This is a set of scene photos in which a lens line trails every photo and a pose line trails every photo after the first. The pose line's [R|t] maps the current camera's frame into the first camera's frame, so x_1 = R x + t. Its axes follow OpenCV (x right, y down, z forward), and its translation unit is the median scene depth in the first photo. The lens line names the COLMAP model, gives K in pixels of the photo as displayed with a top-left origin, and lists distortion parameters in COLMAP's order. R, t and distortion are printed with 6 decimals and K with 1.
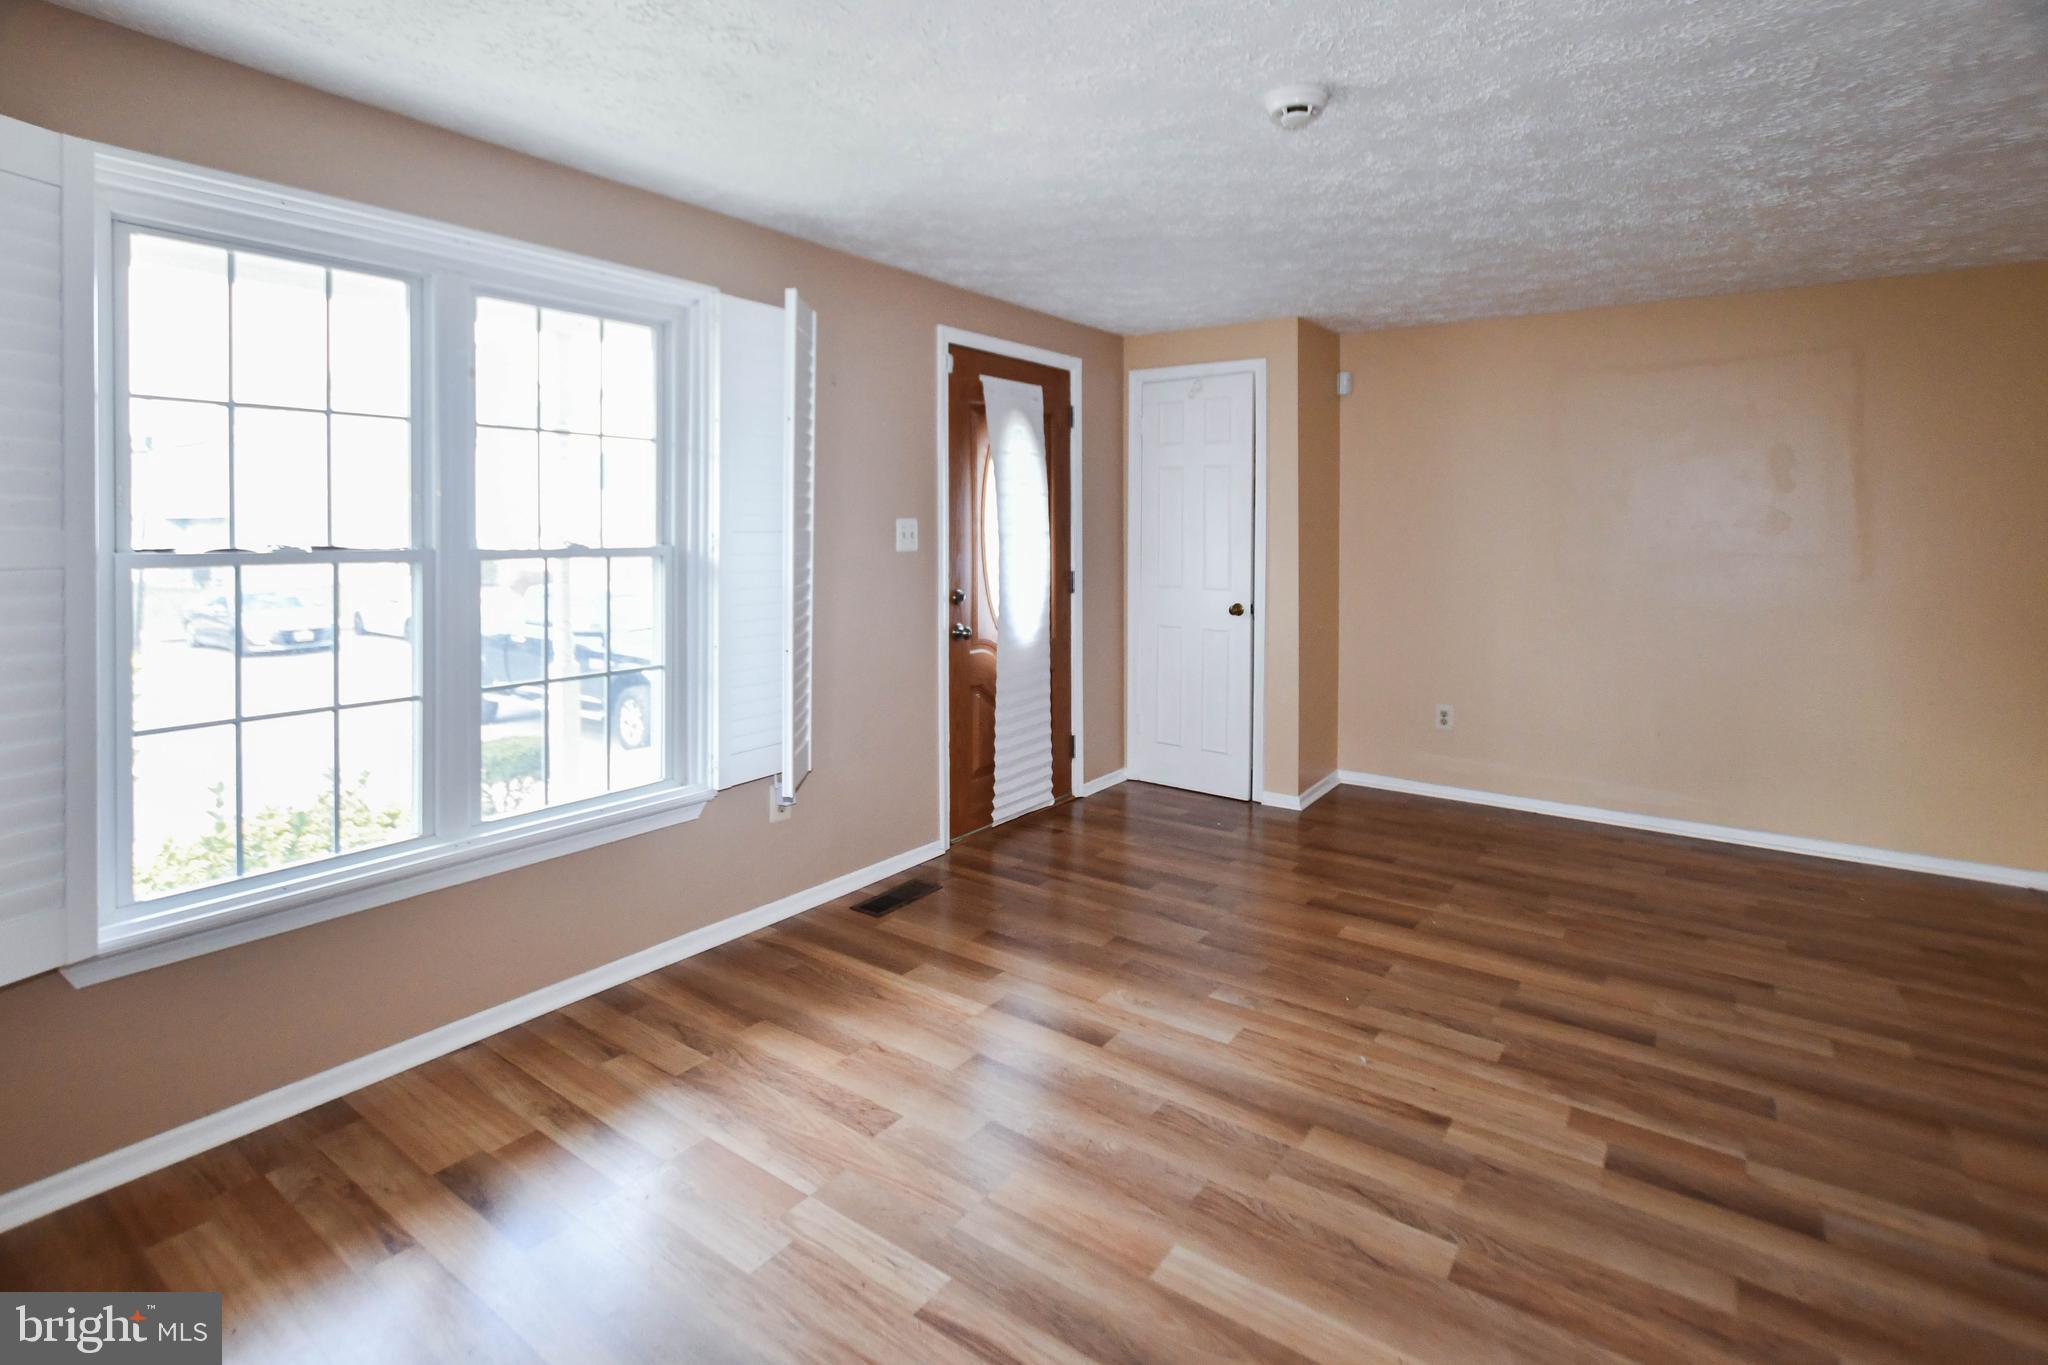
lens RADIAL K [[986.3, 0, 1024.5], [0, 986.3, 557.6], [0, 0, 1]] dist [0.003544, -0.001336]
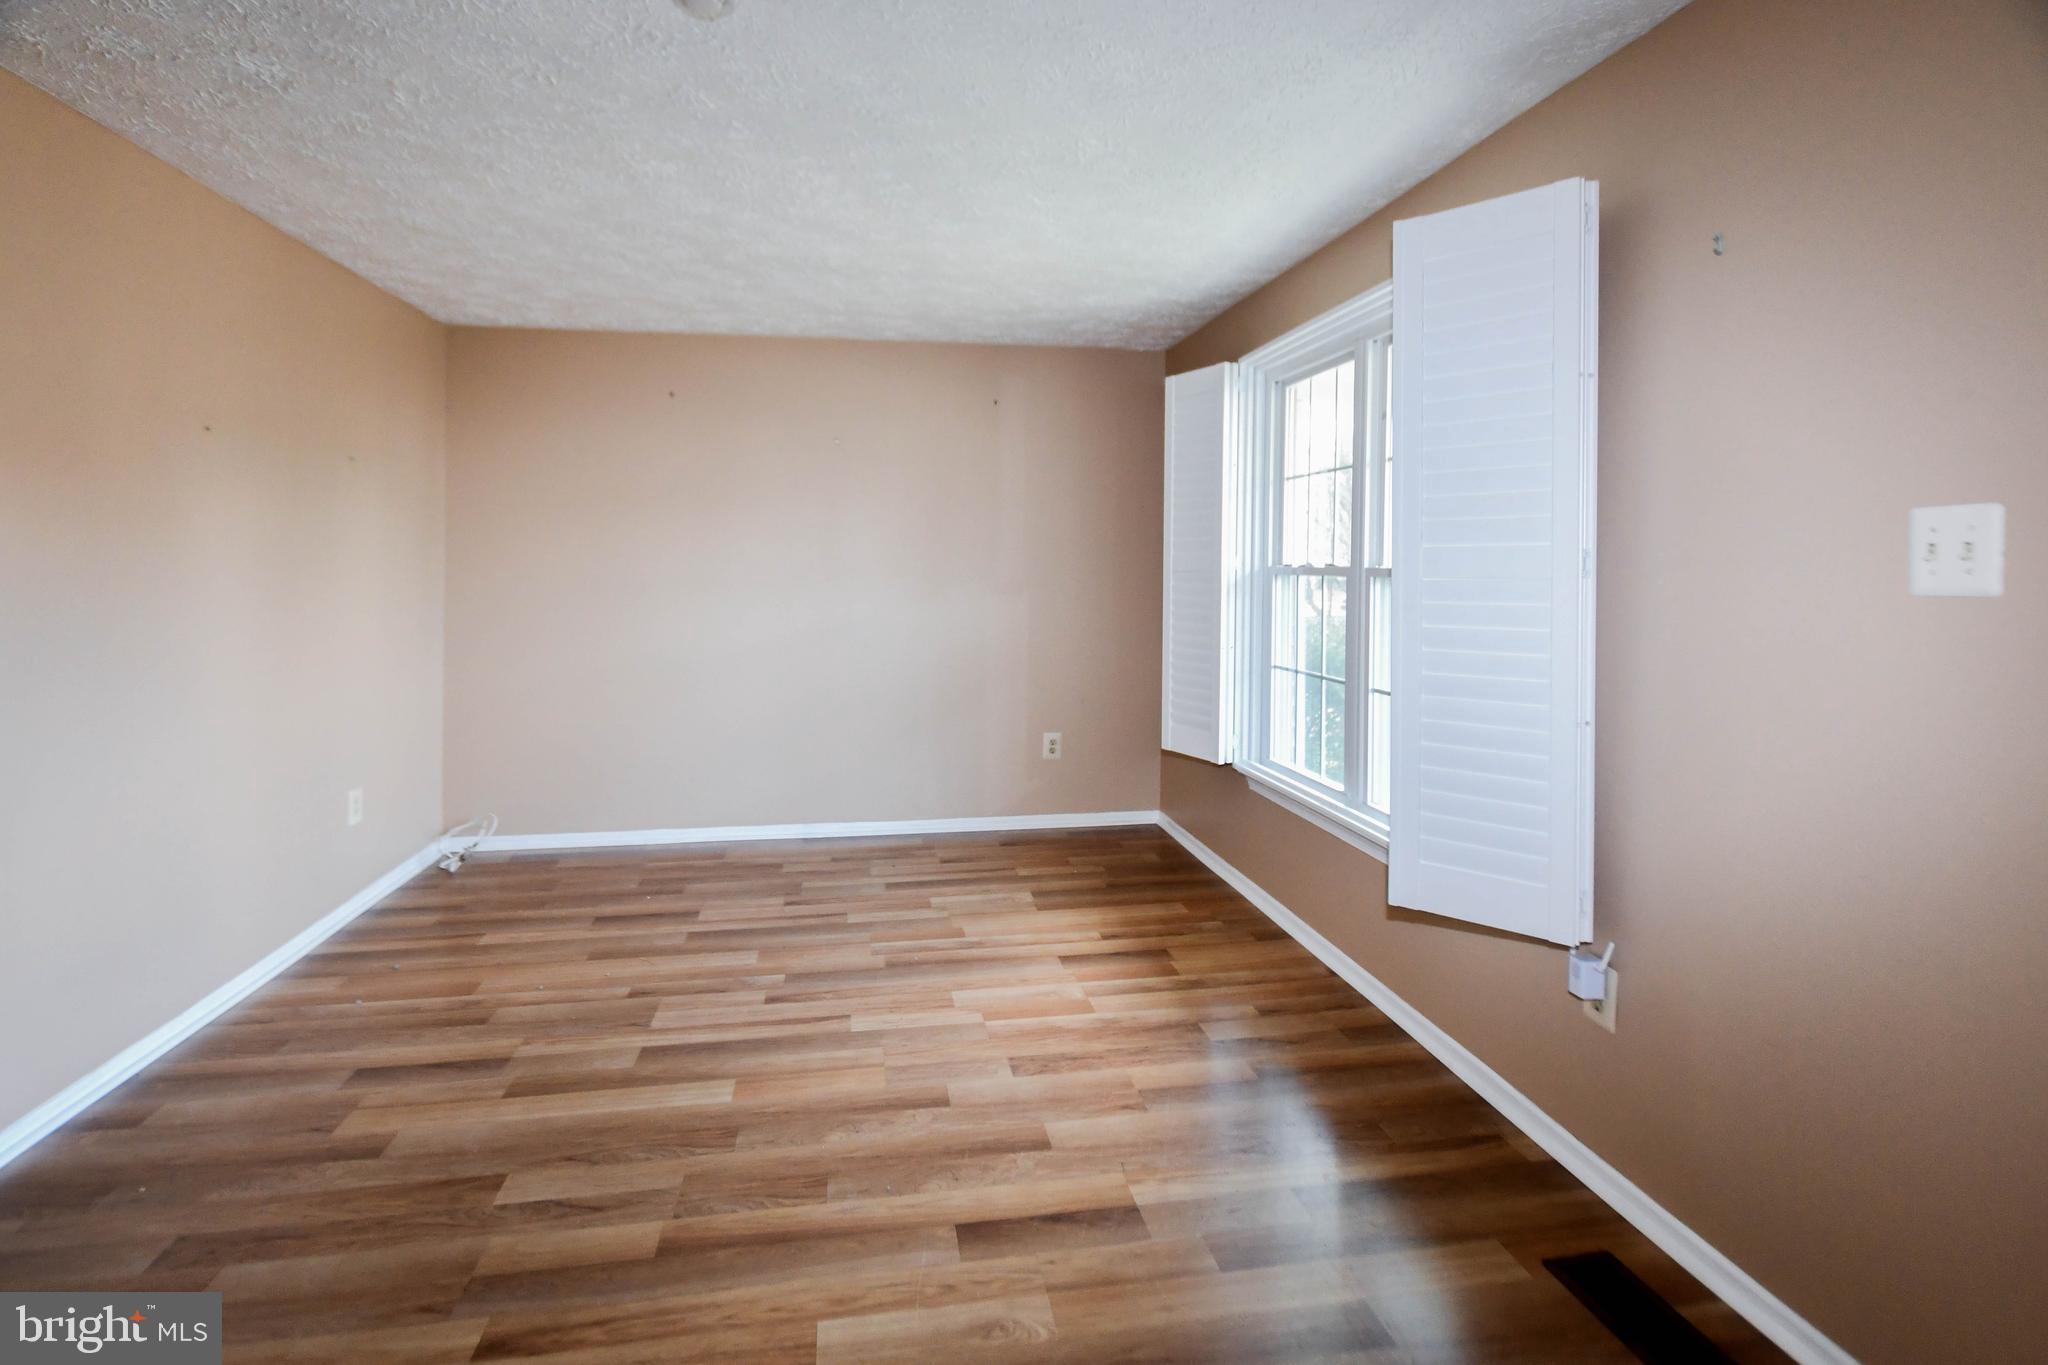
lens RADIAL K [[986.3, 0, 1013.6], [0, 986.3, 557.3], [0, 0, 1]] dist [0.003544, -0.001336]
pose [[-0.703224, -0.012261, -0.710863, 0.683289], [-0.024882, 0.999663, 0.007371, -0.024835], [0.710533, 0.022871, -0.703292, 1.798402]]
